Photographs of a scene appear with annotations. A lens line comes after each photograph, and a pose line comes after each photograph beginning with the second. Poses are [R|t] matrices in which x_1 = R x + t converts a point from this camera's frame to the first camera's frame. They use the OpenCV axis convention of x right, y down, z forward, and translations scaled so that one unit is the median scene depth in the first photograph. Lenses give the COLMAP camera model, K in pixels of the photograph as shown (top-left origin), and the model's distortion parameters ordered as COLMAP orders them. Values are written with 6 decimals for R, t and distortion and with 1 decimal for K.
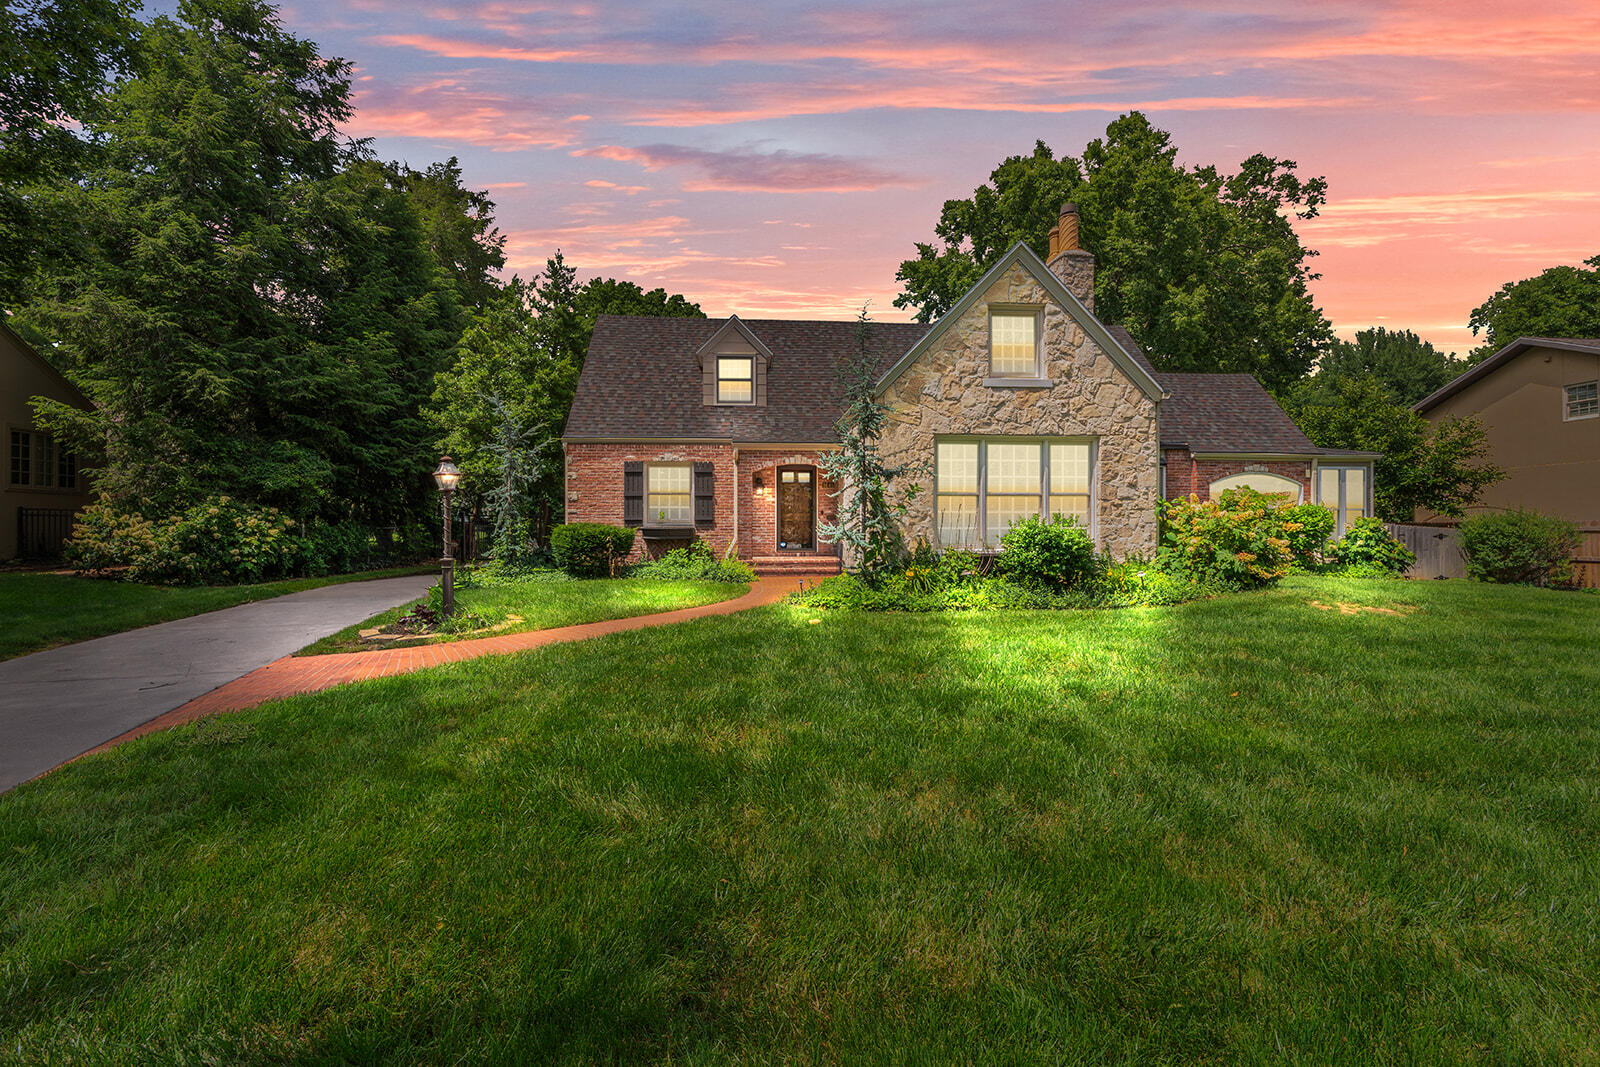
lens RADIAL K [[723.5, 0, 799.0], [0, 723.5, 524.2], [0, 0, 1]] dist [-0.009041, 0.001039]
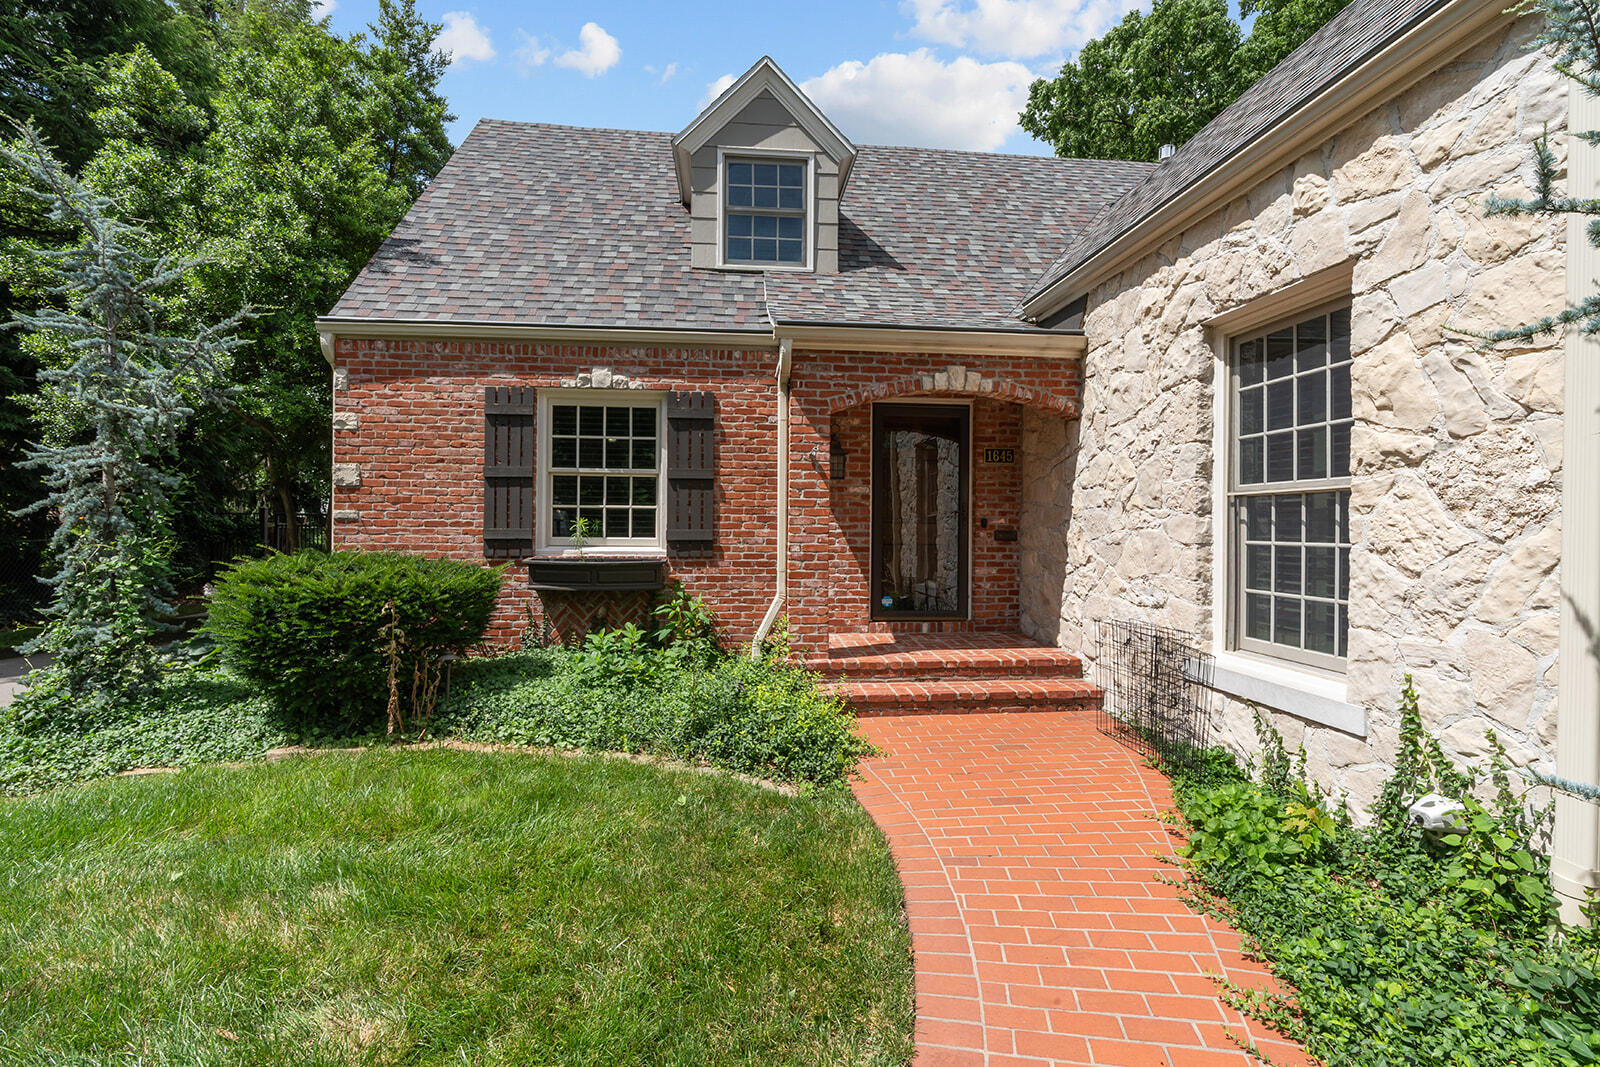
lens RADIAL K [[723.5, 0, 799.0], [0, 723.5, 524.2], [0, 0, 1]] dist [-0.009041, 0.001039]
pose [[0.999680, 0.009102, 0.023613, -0.081447], [-0.009367, 0.999894, 0.011146, -0.019332], [-0.023509, -0.011363, 0.999659, 0.599626]]
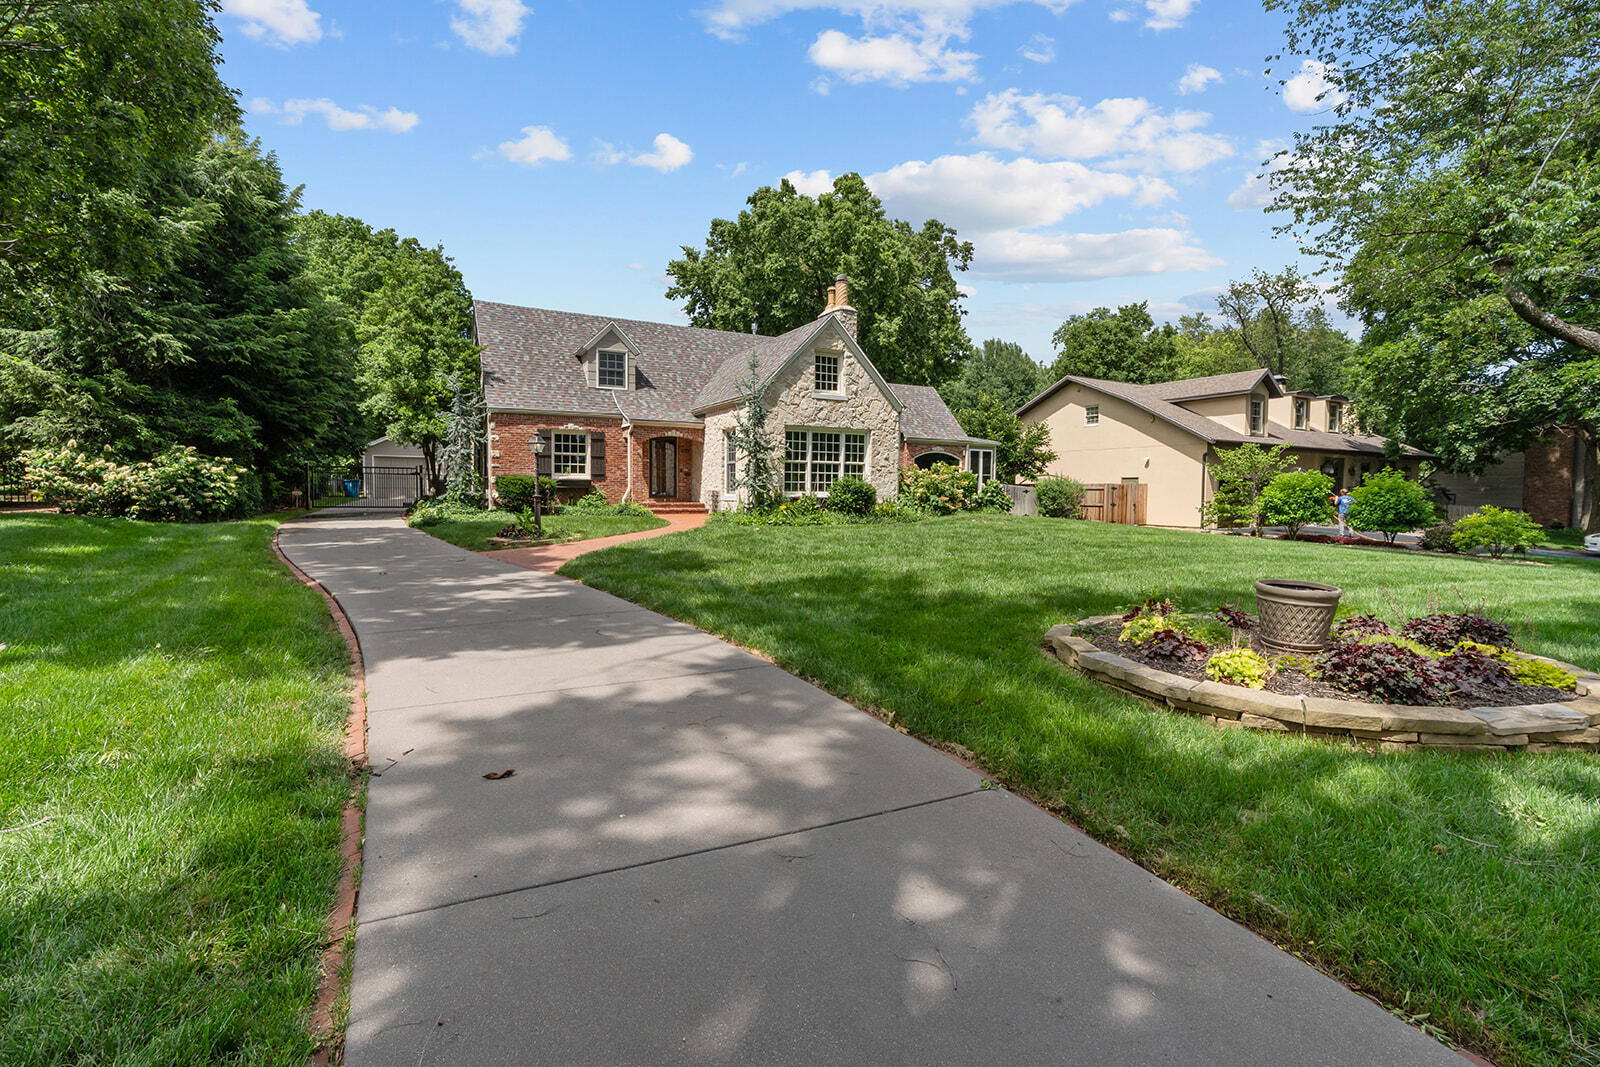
lens RADIAL K [[723.5, 0, 799.0], [0, 723.5, 524.2], [0, 0, 1]] dist [-0.009041, 0.001039]
pose [[0.914252, -0.009369, 0.405037, -0.333822], [-0.013804, 0.998432, 0.054253, 0.008931], [-0.404910, -0.055192, 0.912689, -0.395893]]
